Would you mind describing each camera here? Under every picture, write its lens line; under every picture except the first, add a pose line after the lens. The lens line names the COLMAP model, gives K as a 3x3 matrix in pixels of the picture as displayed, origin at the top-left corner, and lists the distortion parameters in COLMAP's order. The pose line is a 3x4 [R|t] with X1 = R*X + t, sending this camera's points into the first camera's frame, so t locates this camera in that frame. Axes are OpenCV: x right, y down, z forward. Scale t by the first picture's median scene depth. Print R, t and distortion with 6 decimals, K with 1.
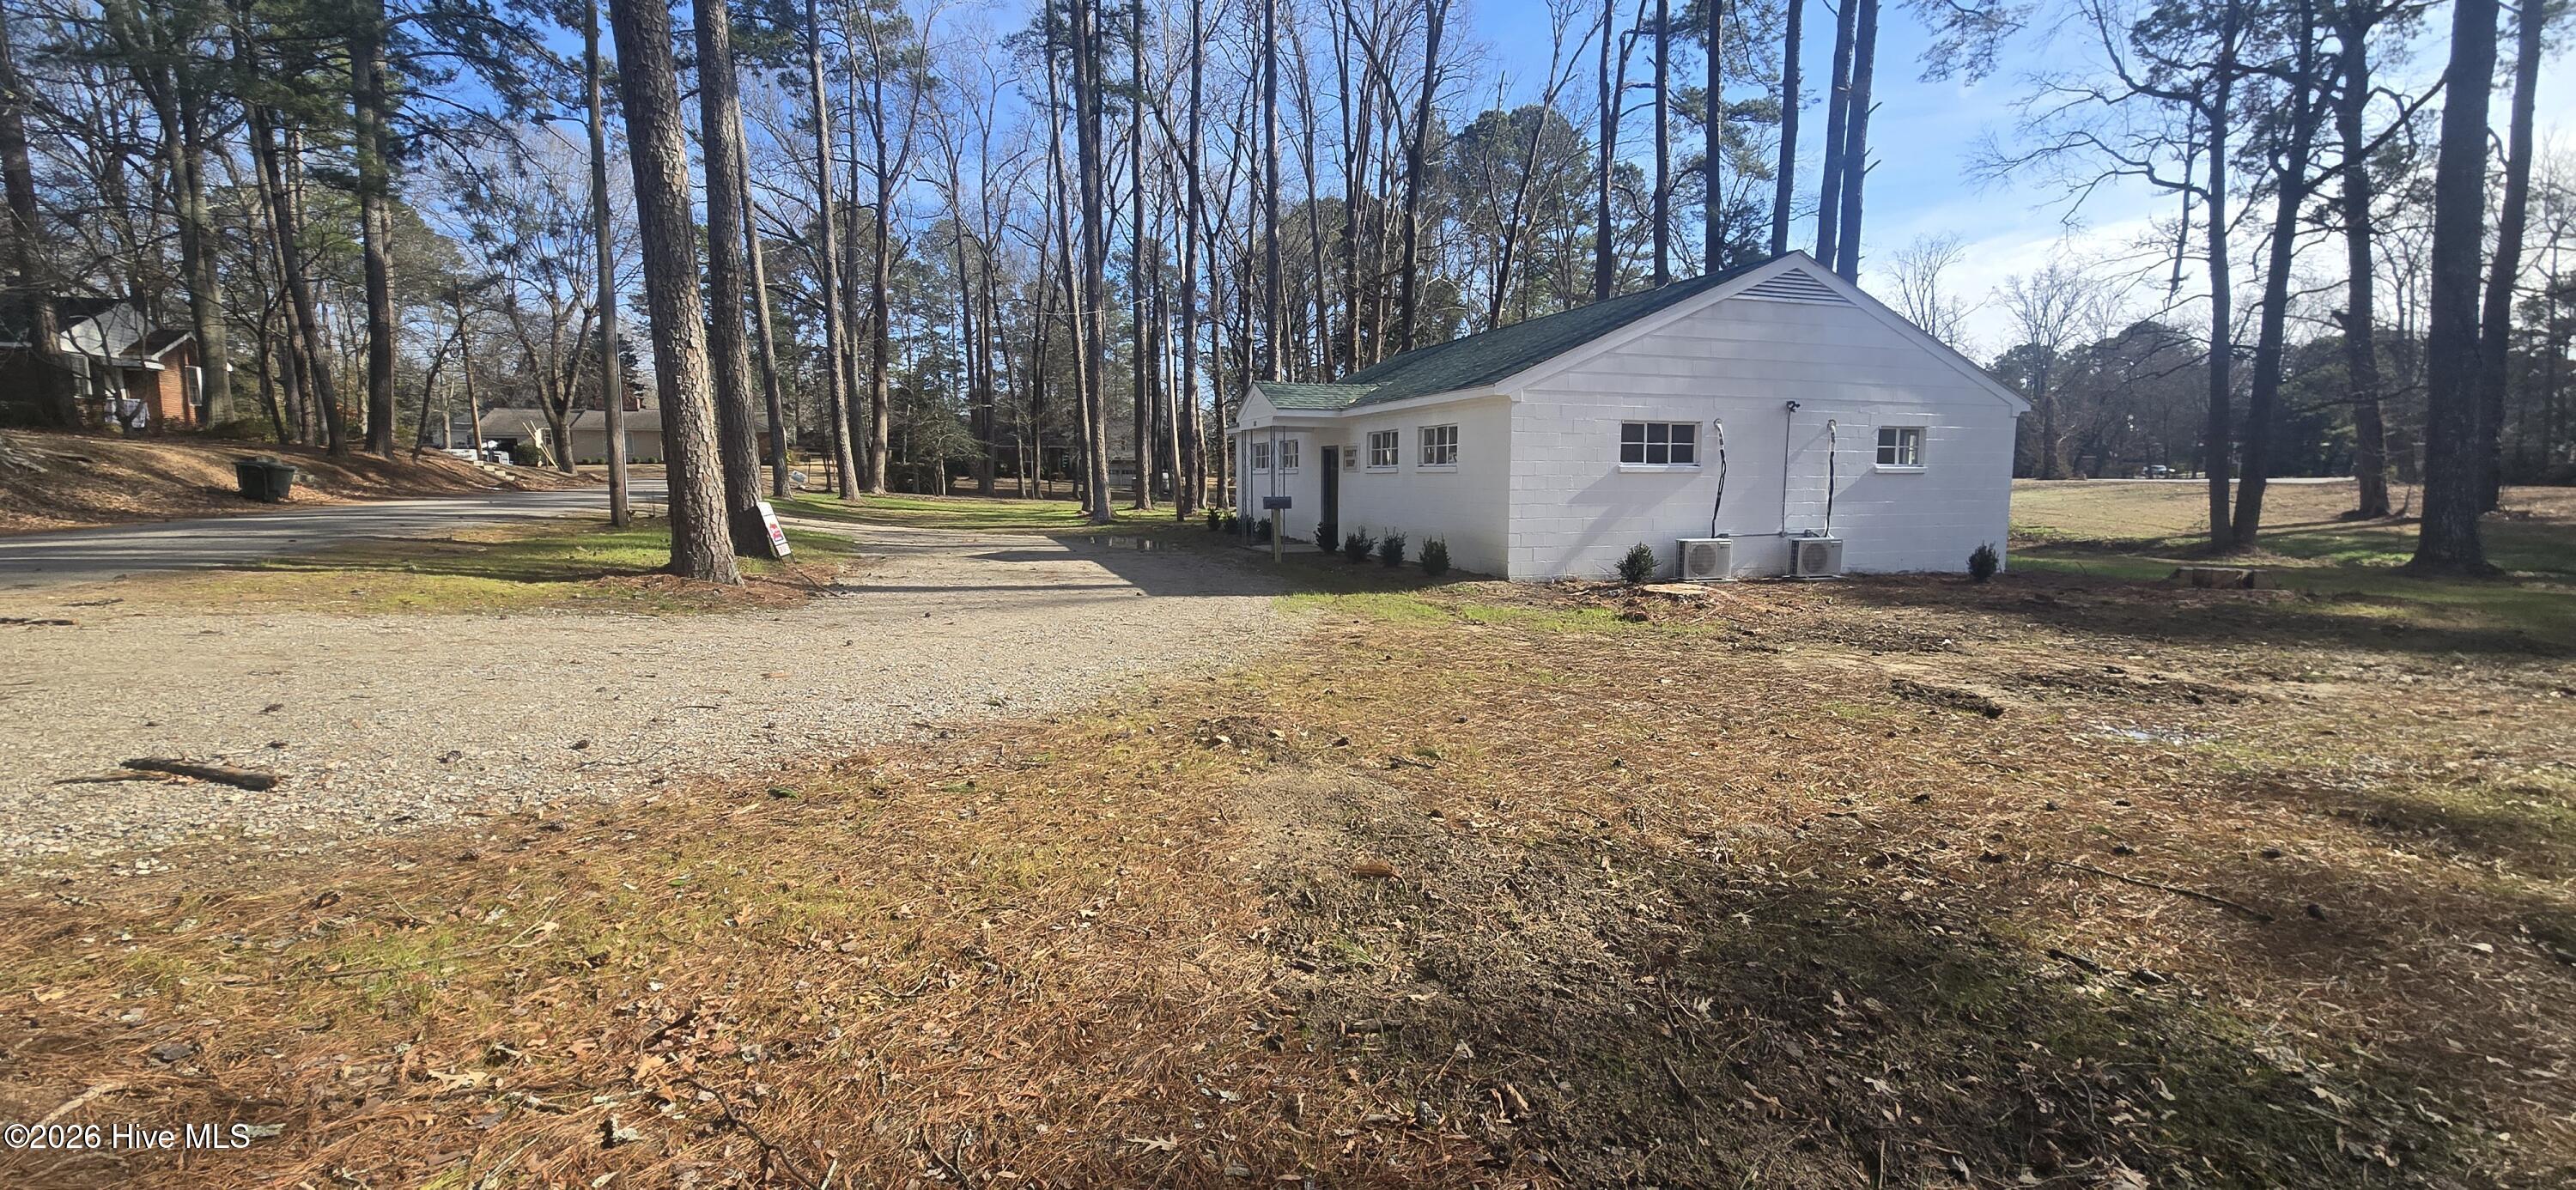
lens RADIAL K [[1050.2, 0, 1299.9], [0, 1050.2, 595.2], [0, 0, 1]] dist [-0.003656, -0.000598]
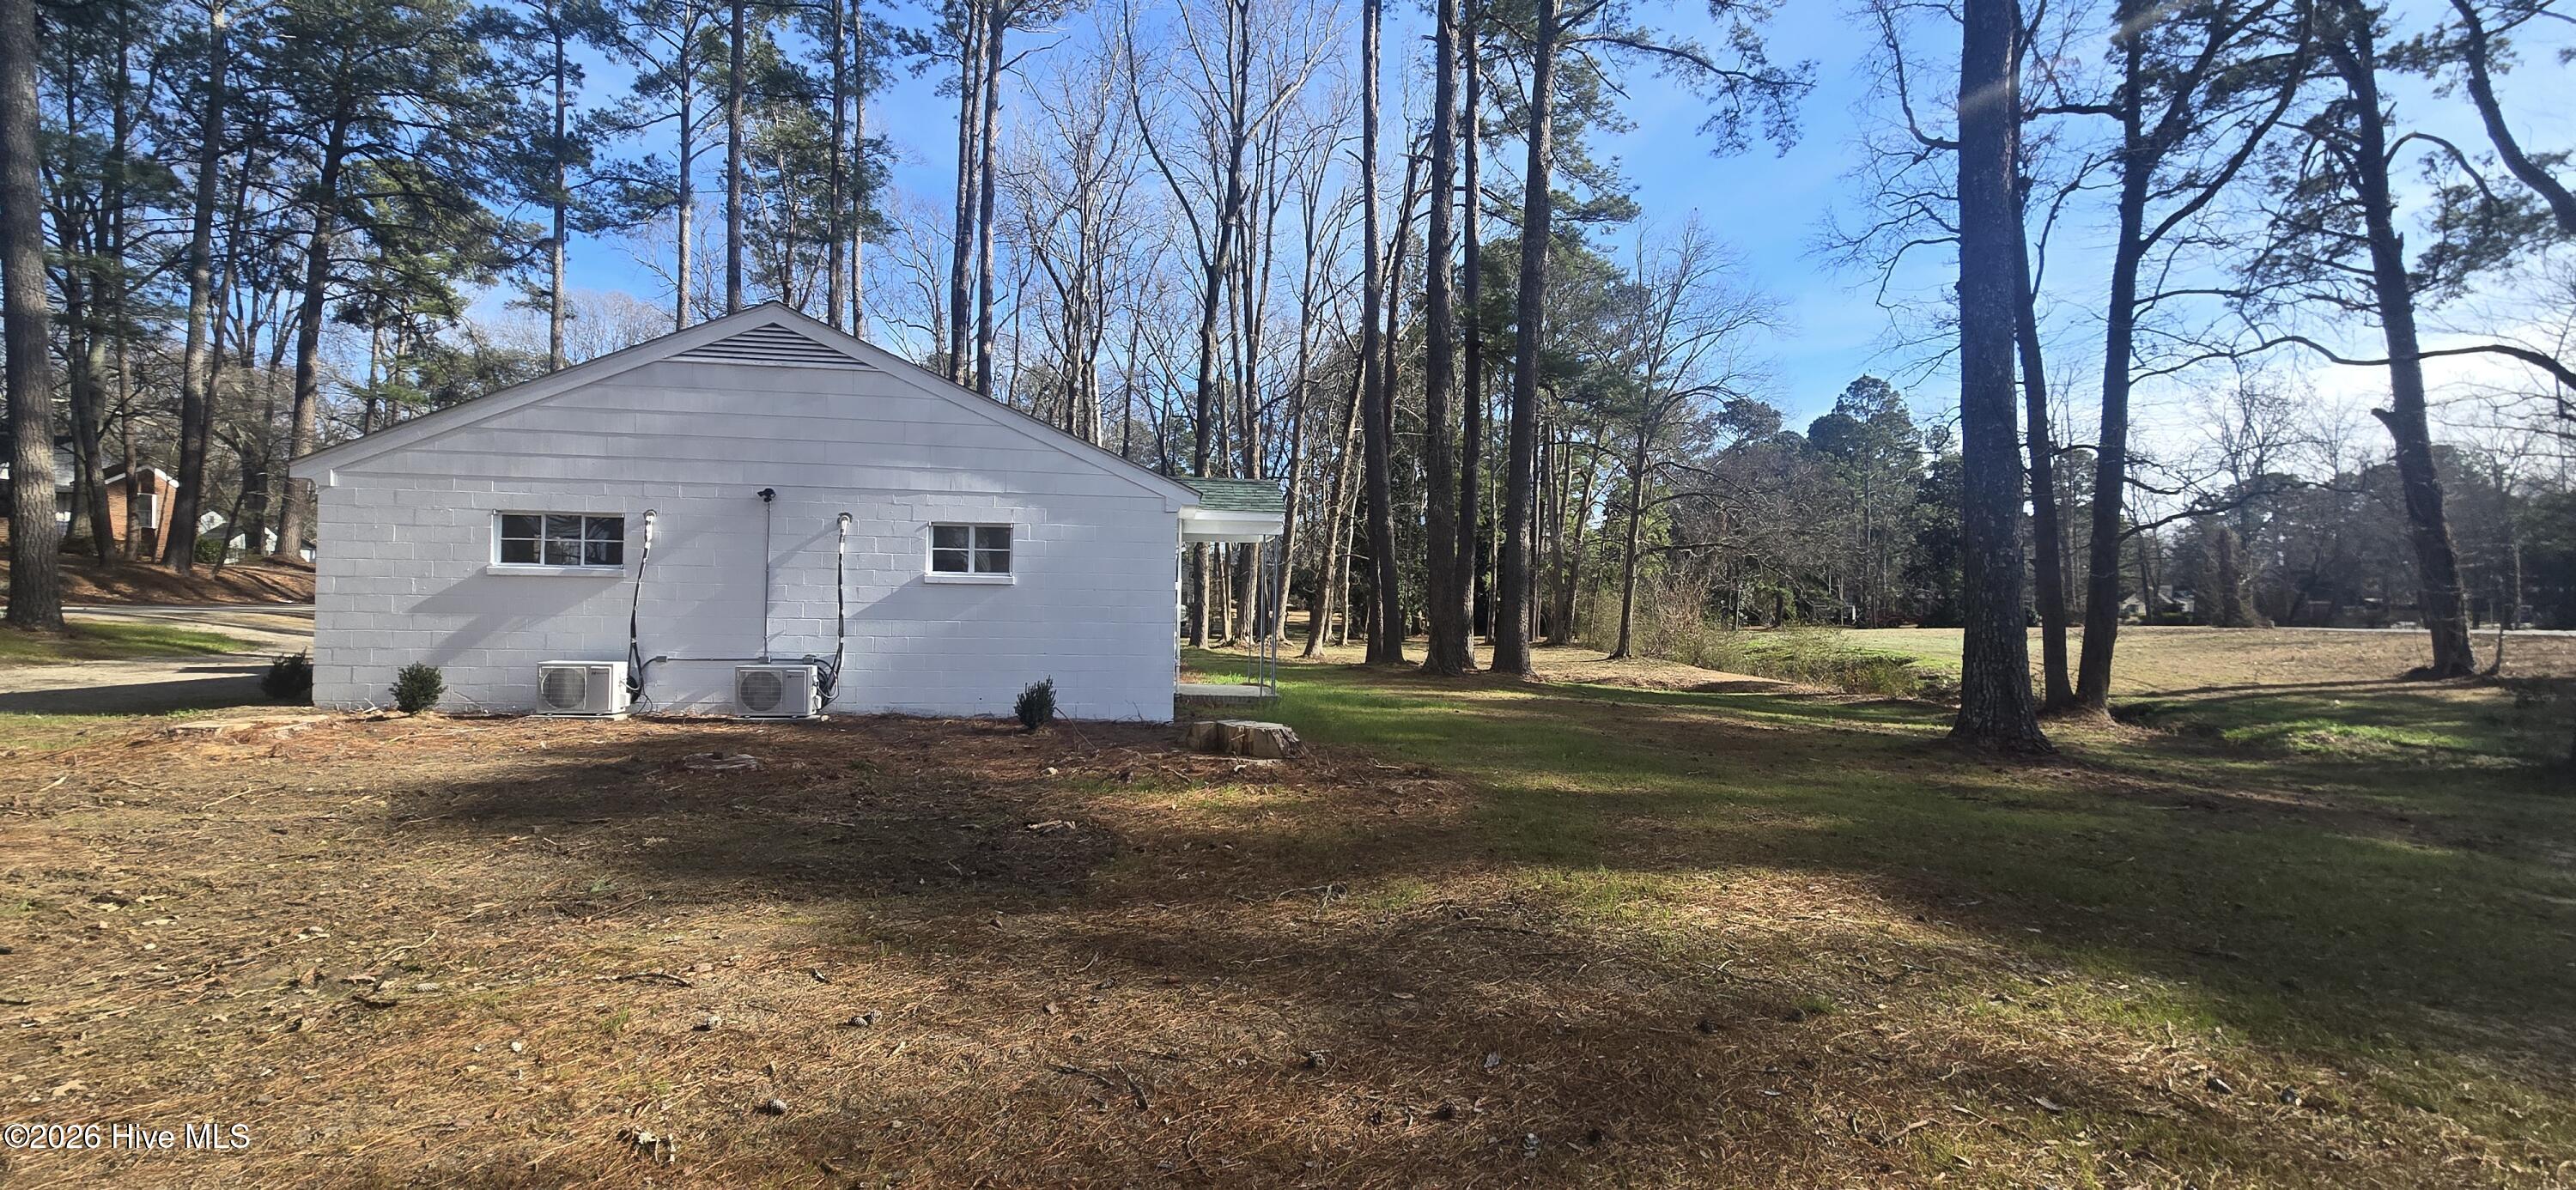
lens RADIAL K [[1050.2, 0, 1299.9], [0, 1050.2, 595.2], [0, 0, 1]] dist [-0.003656, -0.000598]
pose [[0.981607, 0.012696, -0.190489, 0.581858], [-0.037207, 0.991376, -0.125659, -0.013768], [0.187250, 0.130435, 0.973614, 0.190932]]
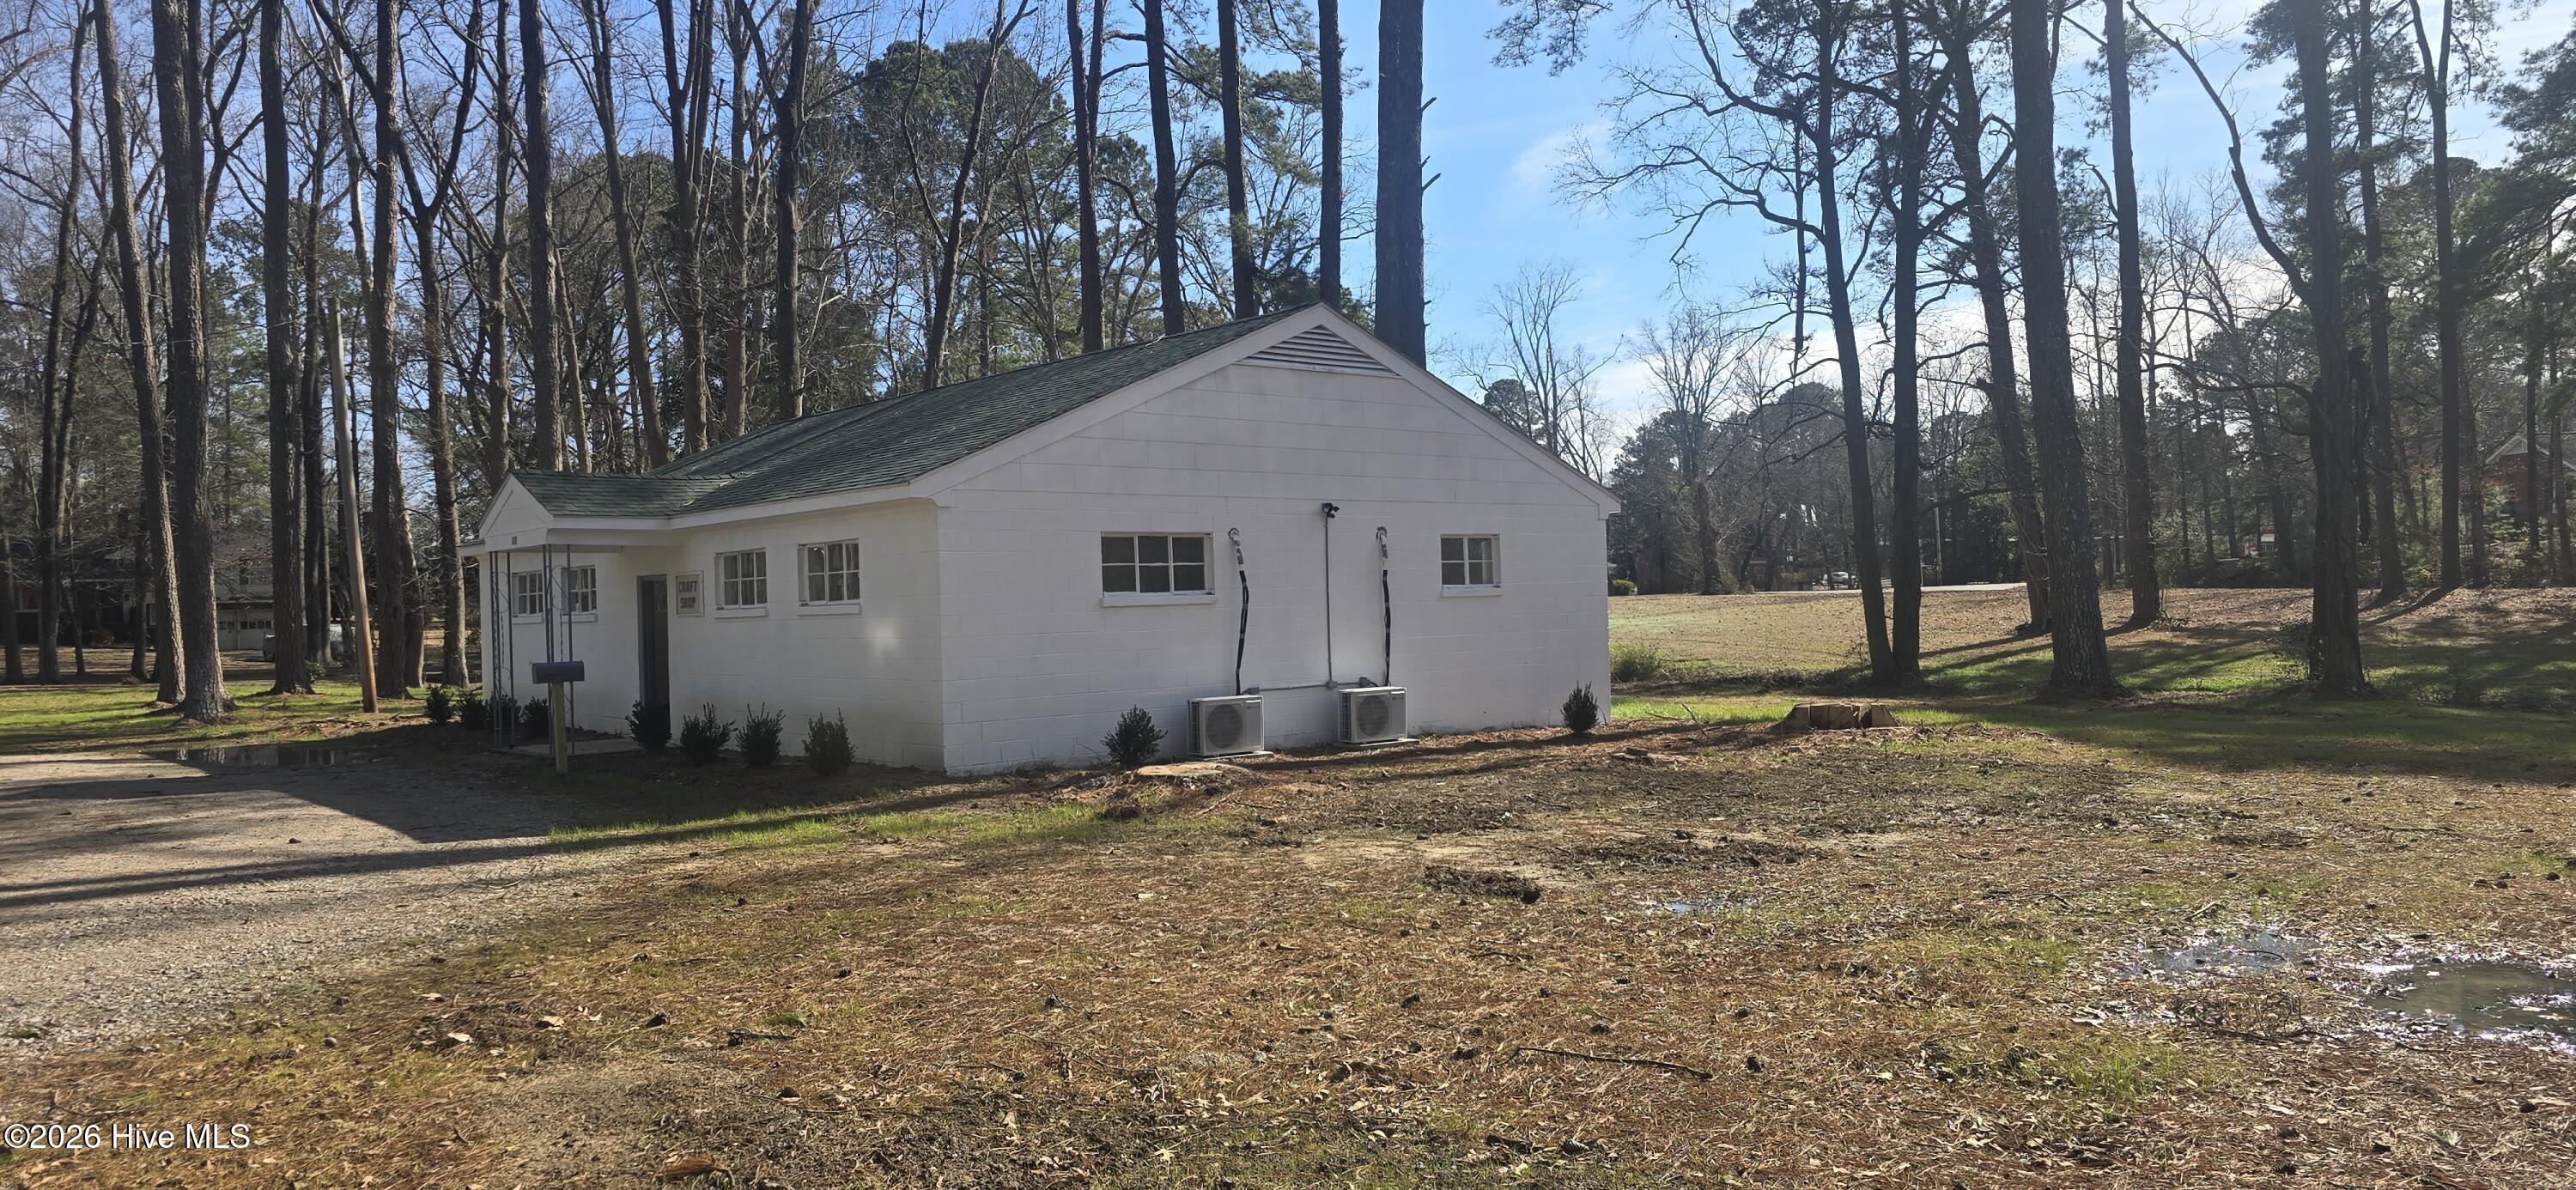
lens RADIAL K [[1723.6, 0, 1297.1], [0, 1723.6, 598.6], [0, 0, 1]] dist [0.086750, -0.102942]
pose [[0.929784, -0.026545, 0.367146, 0.004147], [0.070205, 0.991876, -0.106078, 0.003858], [-0.361348, 0.124405, 0.924095, -0.051907]]
